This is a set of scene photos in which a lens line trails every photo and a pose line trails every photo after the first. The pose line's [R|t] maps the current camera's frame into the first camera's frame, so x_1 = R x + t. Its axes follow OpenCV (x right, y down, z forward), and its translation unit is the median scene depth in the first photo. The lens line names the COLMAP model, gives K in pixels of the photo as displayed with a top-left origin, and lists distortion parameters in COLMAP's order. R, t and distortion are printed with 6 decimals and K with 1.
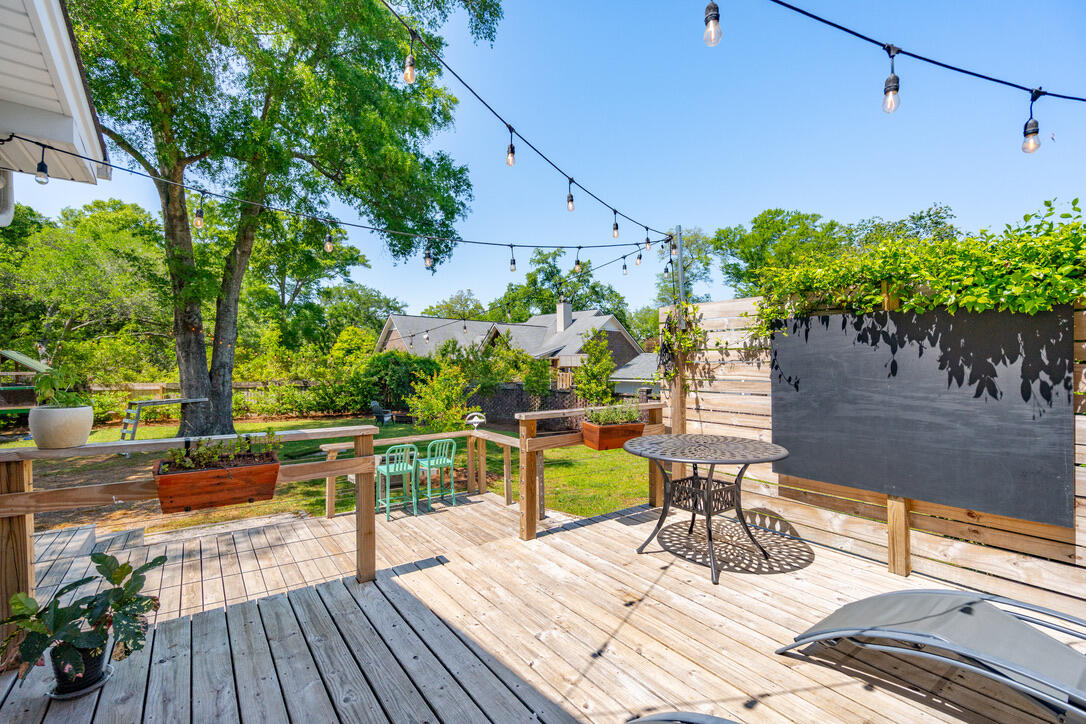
lens RADIAL K [[496.5, 0, 538.3], [0, 496.5, 365.2], [0, 0, 1]] dist [-0.000007, 0.000457]
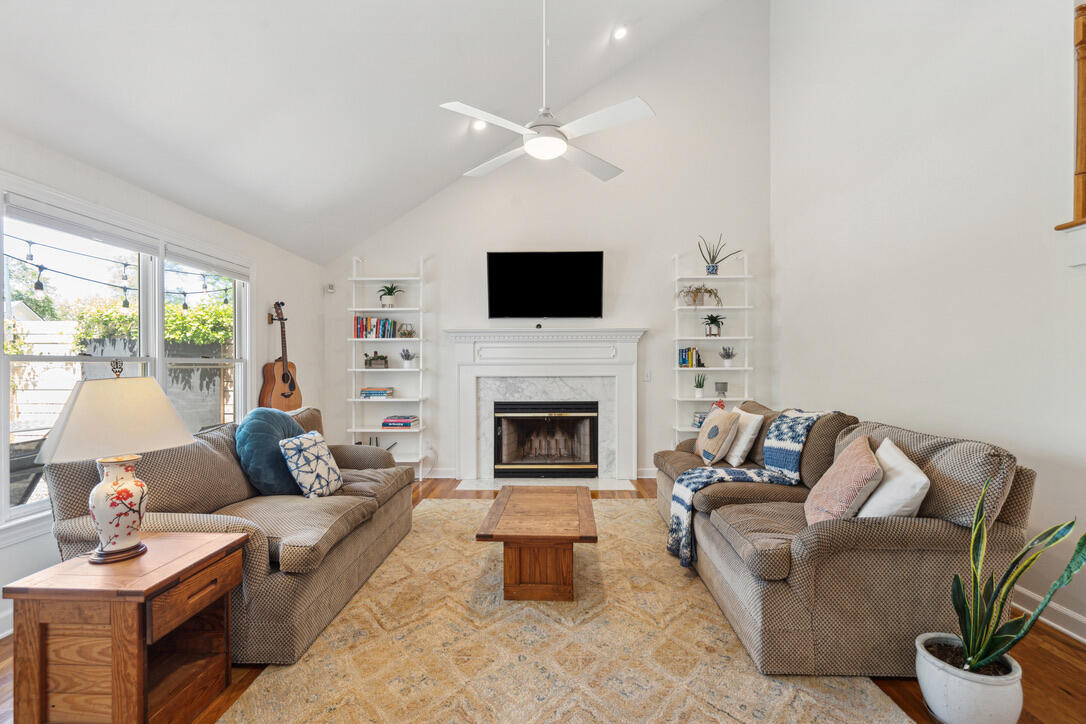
lens RADIAL K [[496.5, 0, 541.7], [0, 496.5, 363.7], [0, 0, 1]] dist [-0.000007, 0.000457]
pose [[0.592089, 0.004976, 0.805858, 0.017454], [0.000878, 0.999976, -0.006819, -0.001401], [-0.805872, 0.004745, 0.592070, -0.185159]]
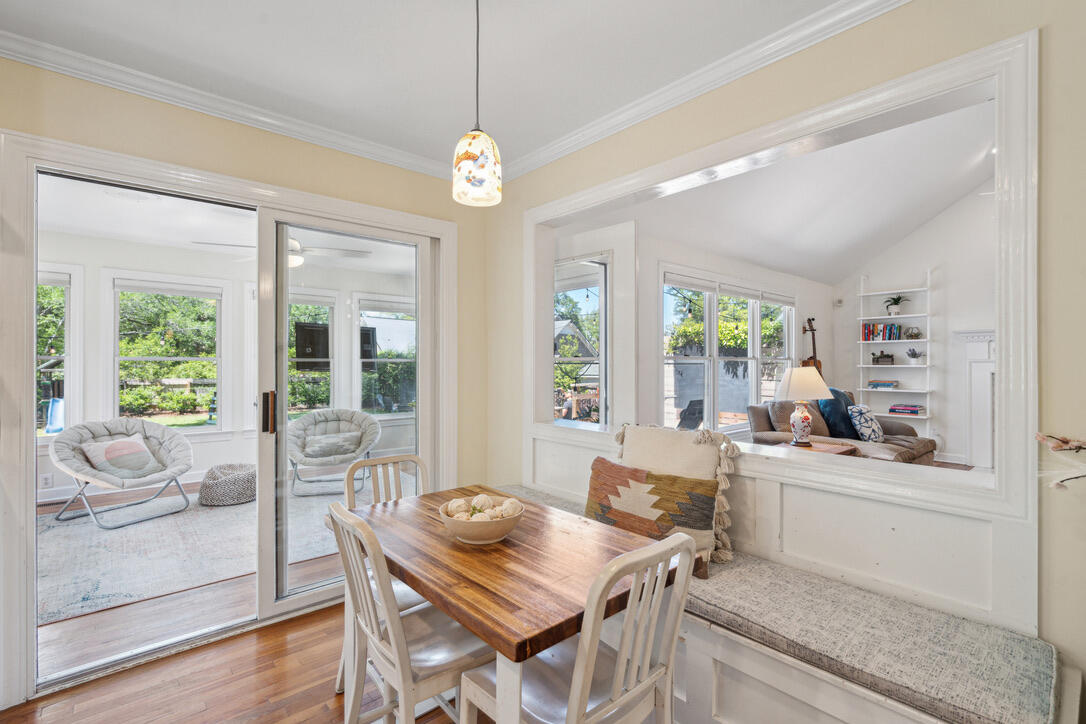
lens RADIAL K [[496.5, 0, 538.7], [0, 496.5, 363.9], [0, 0, 1]] dist [-0.000007, 0.000457]
pose [[0.994642, 0.003991, 0.103299, -0.085299], [-0.003896, 0.999992, -0.001121, -0.000089], [-0.103302, 0.000712, 0.994650, -0.262893]]
